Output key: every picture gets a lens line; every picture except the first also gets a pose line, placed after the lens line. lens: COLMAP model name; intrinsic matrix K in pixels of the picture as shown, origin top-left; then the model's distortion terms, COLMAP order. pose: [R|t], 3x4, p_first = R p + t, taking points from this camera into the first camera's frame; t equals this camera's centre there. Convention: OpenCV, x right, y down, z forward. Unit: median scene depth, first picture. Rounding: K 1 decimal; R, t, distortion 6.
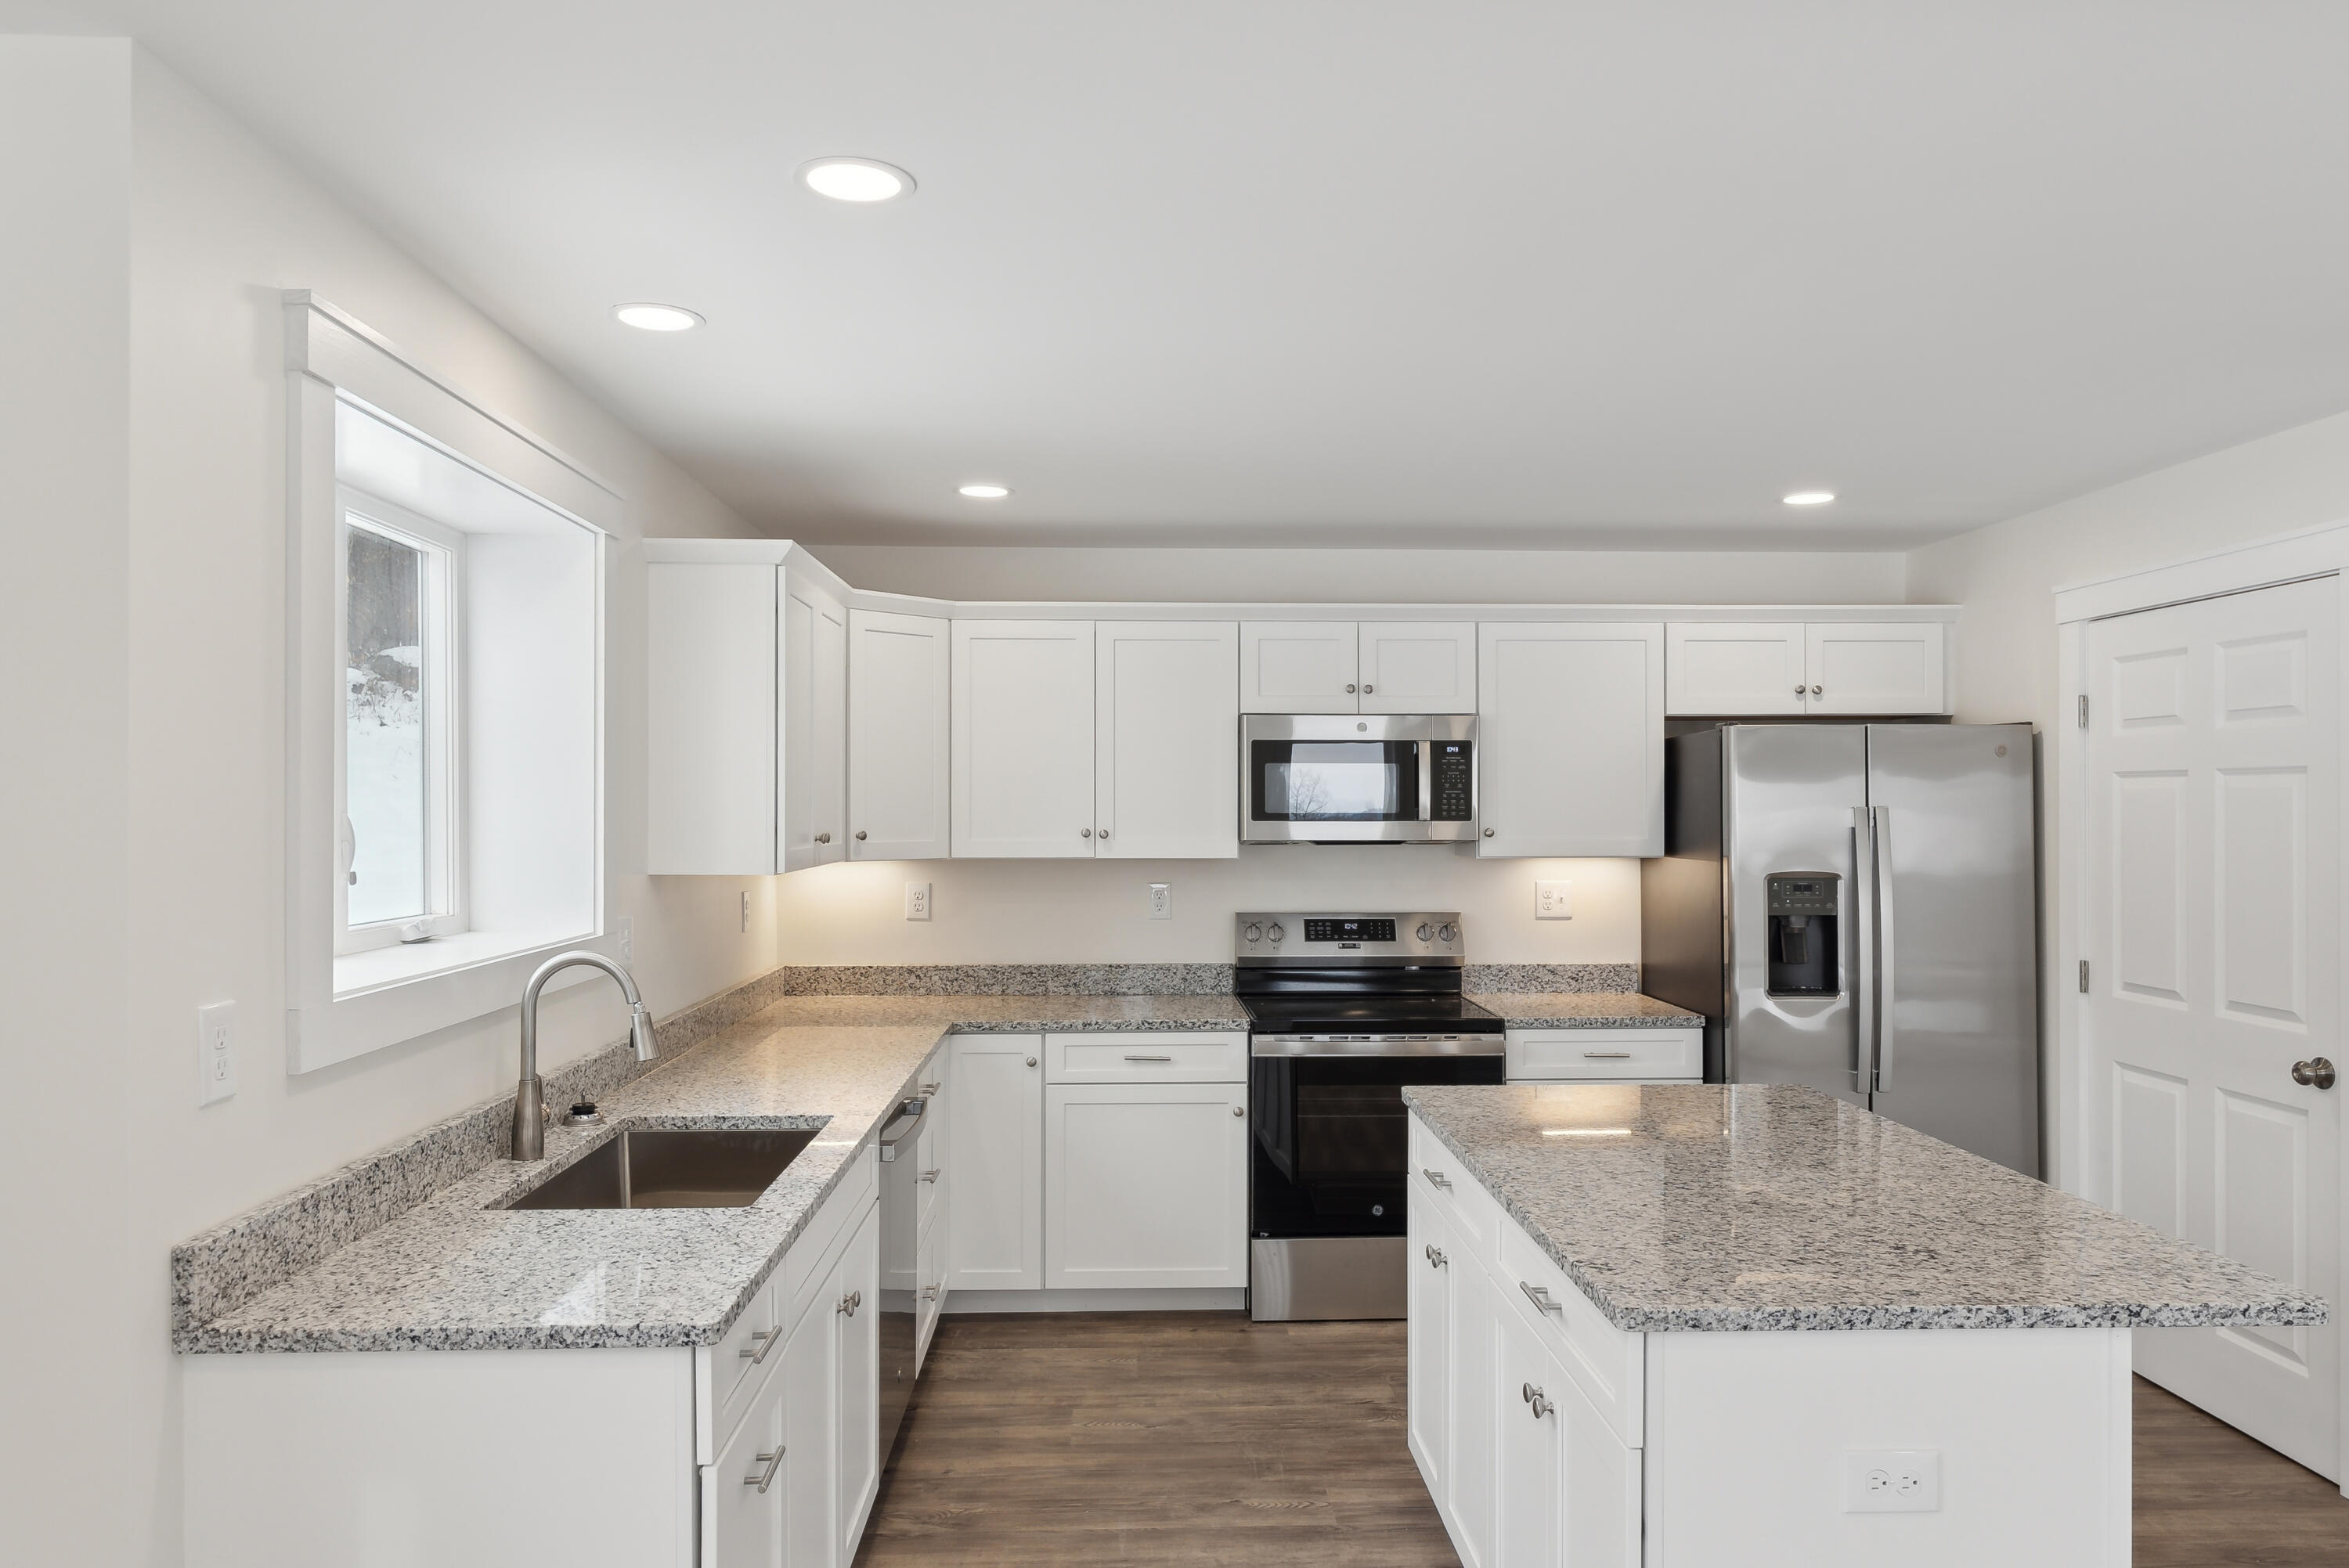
lens RADIAL K [[1580.3, 0, 1174.5], [0, 1580.3, 818.6], [0, 0, 1]] dist [-0.001728, 0.004790]
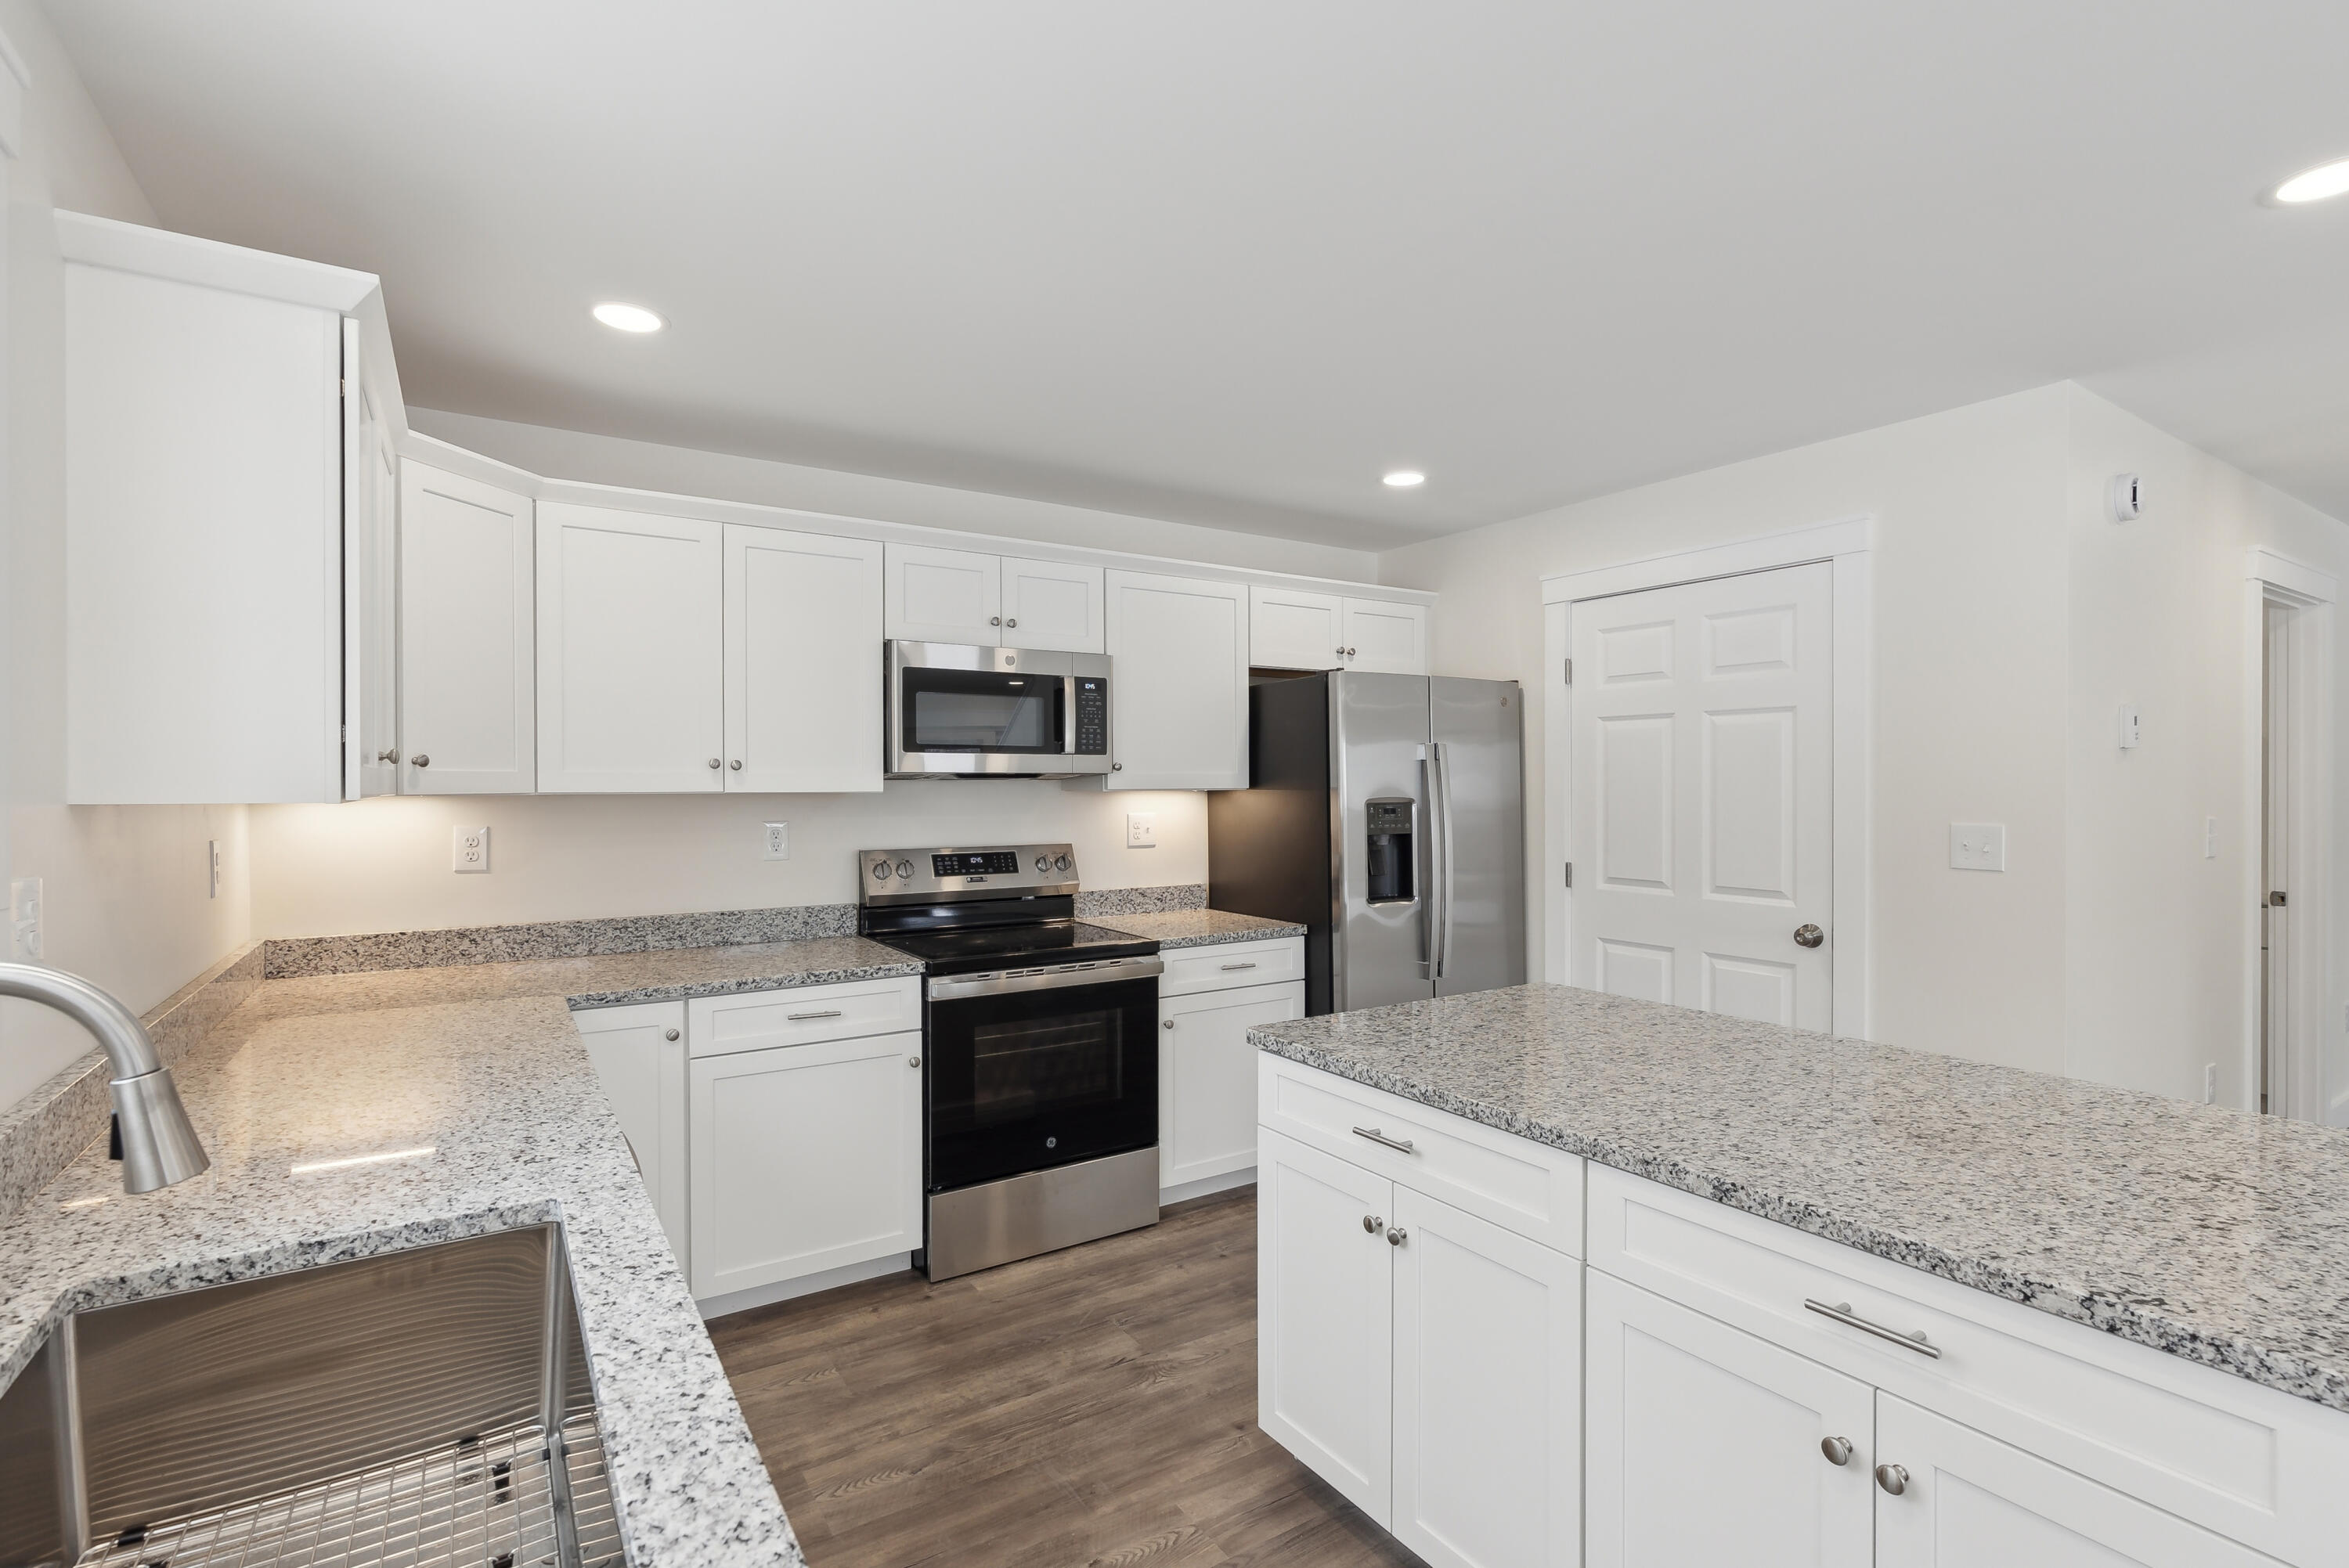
lens RADIAL K [[1091.6, 0, 1177.4], [0, 1091.6, 794.4], [0, 0, 1]] dist [-0.013802, 0.006689]
pose [[0.858249, -0.006609, 0.513191, -0.146287], [0.005299, 0.999978, 0.004017, 0.025255], [-0.513206, -0.000728, 0.858265, 0.352003]]
